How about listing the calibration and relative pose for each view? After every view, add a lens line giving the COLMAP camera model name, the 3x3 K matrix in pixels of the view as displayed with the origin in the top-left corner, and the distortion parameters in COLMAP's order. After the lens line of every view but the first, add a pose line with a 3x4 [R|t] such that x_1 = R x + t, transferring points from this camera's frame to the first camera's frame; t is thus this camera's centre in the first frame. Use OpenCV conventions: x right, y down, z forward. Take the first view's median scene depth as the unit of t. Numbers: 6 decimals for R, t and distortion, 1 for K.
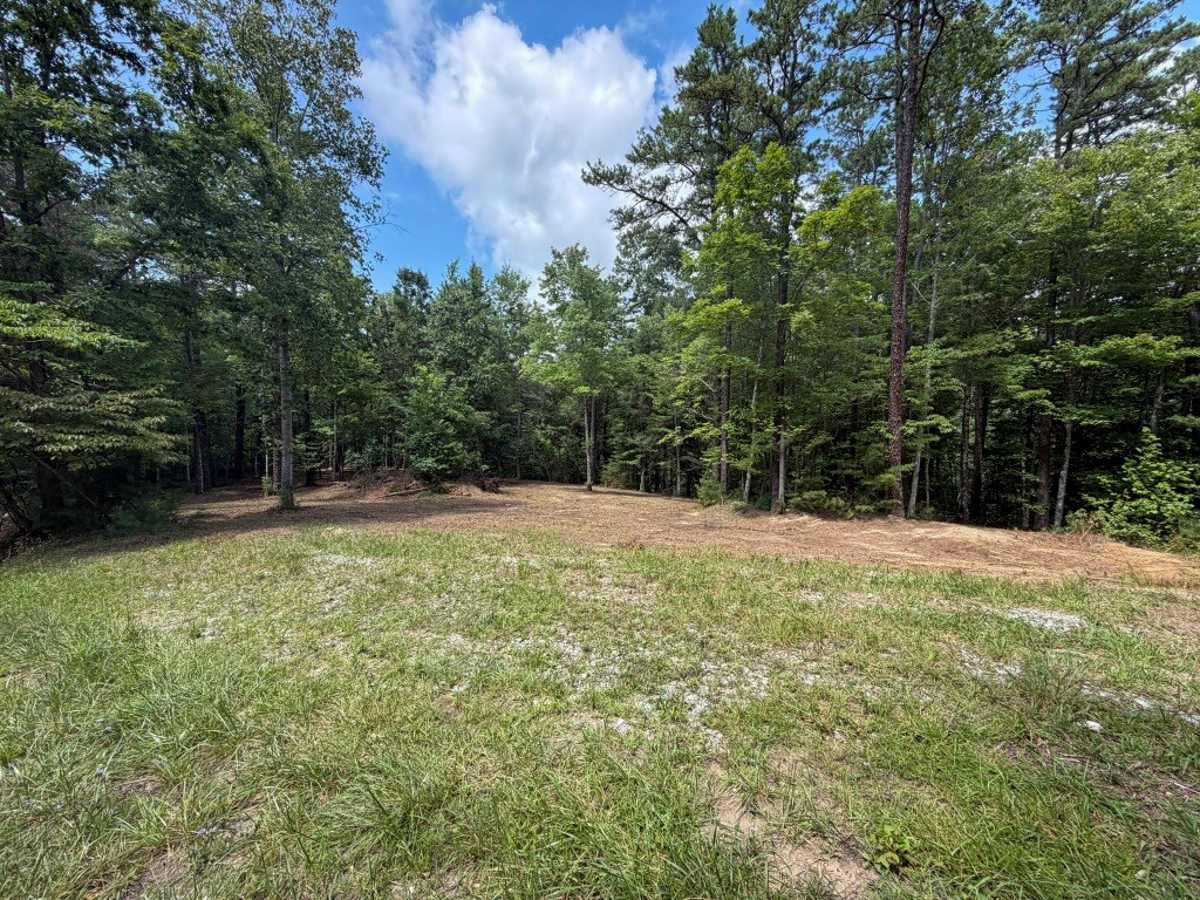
lens RADIAL K [[470.7, 0, 596.7], [0, 470.7, 451.7], [0, 0, 1]] dist [-0.009431, 0.000644]
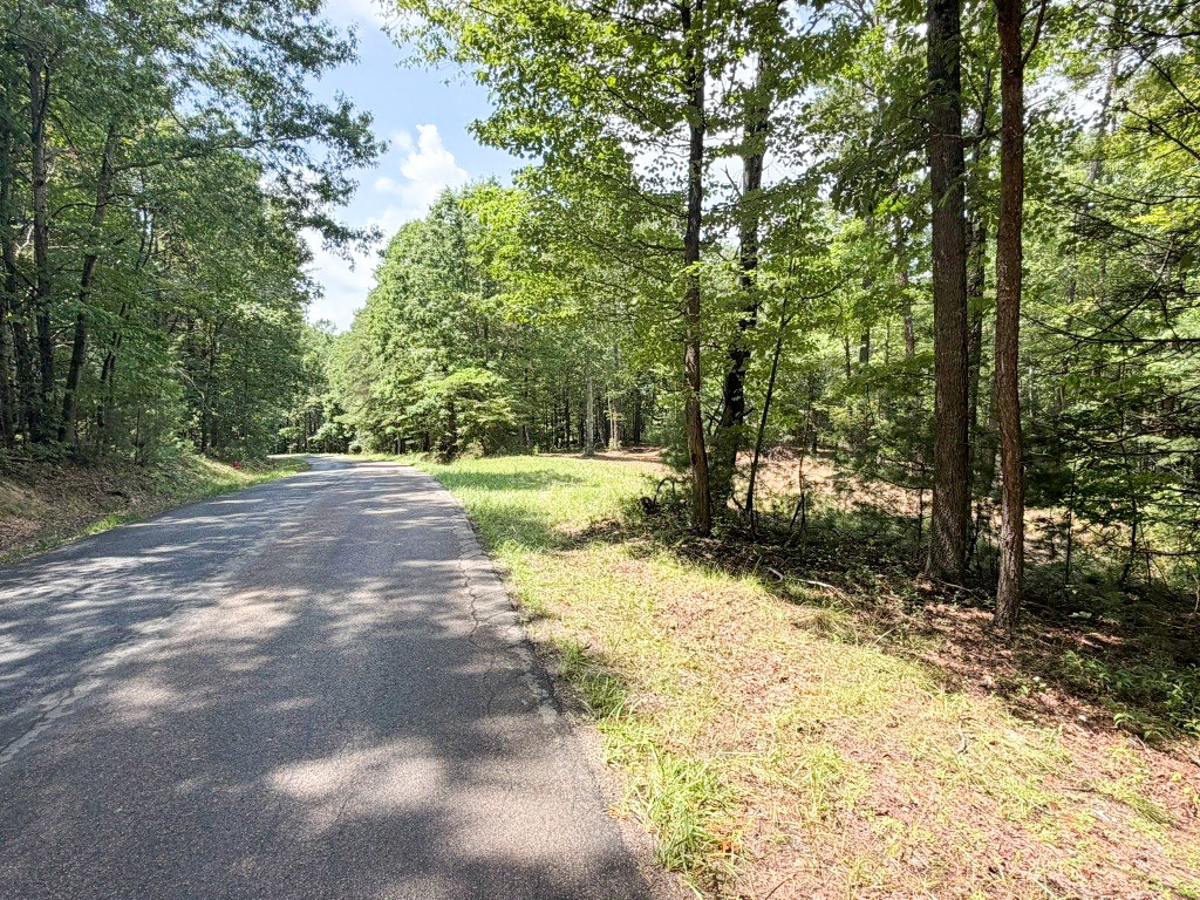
lens RADIAL K [[695.8, 0, 598.2], [0, 695.8, 451.6], [0, 0, 1]] dist [-0.043601, -0.000518]
pose [[0.657210, 0.043471, -0.752453, 0.783291], [-0.007960, 0.998680, 0.050743, -0.011554], [0.753665, -0.027359, 0.656689, -0.393522]]
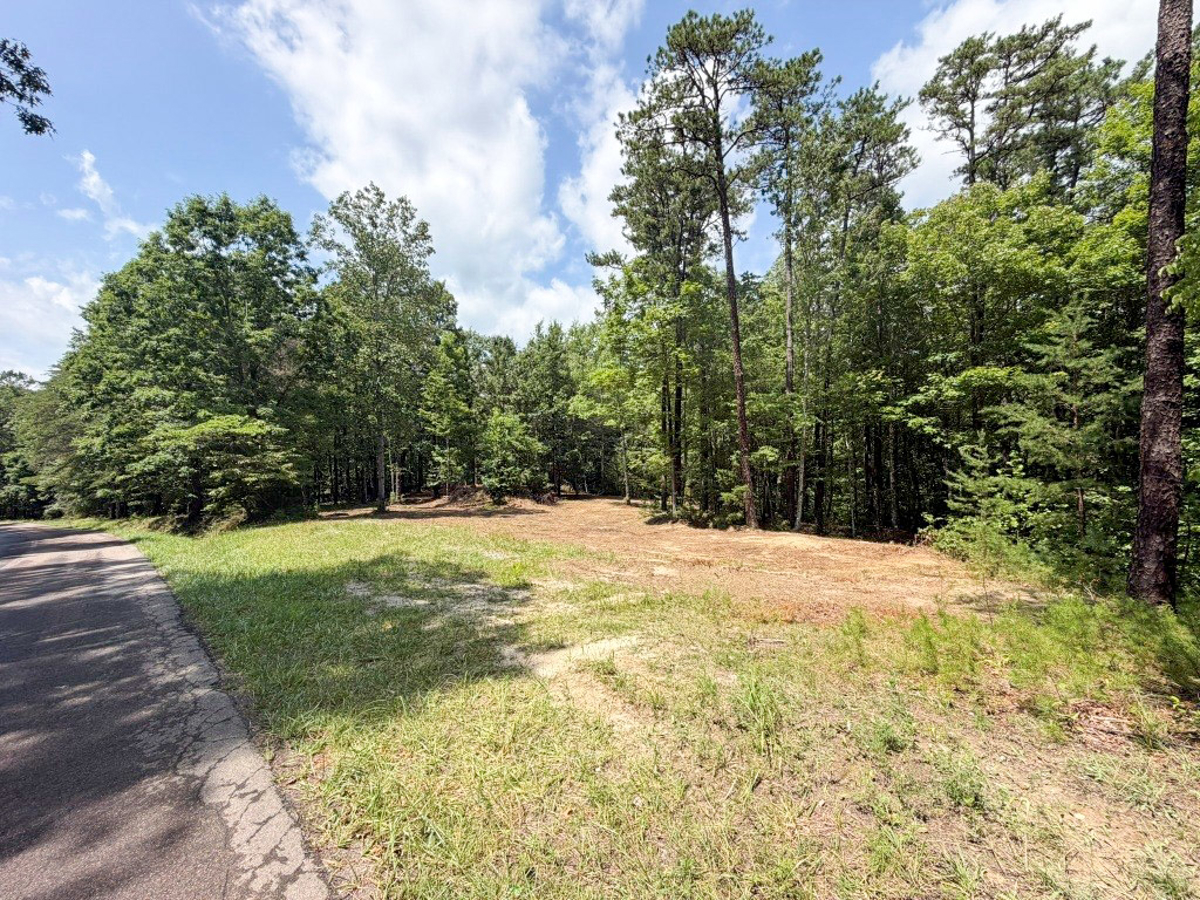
lens RADIAL K [[470.7, 0, 600.3], [0, 470.7, 453.7], [0, 0, 1]] dist [-0.009431, 0.000644]
pose [[0.942910, -0.021876, -0.332328, 0.382731], [0.012396, 0.999454, -0.030621, -0.012970], [0.332816, 0.024753, 0.942667, -0.187212]]
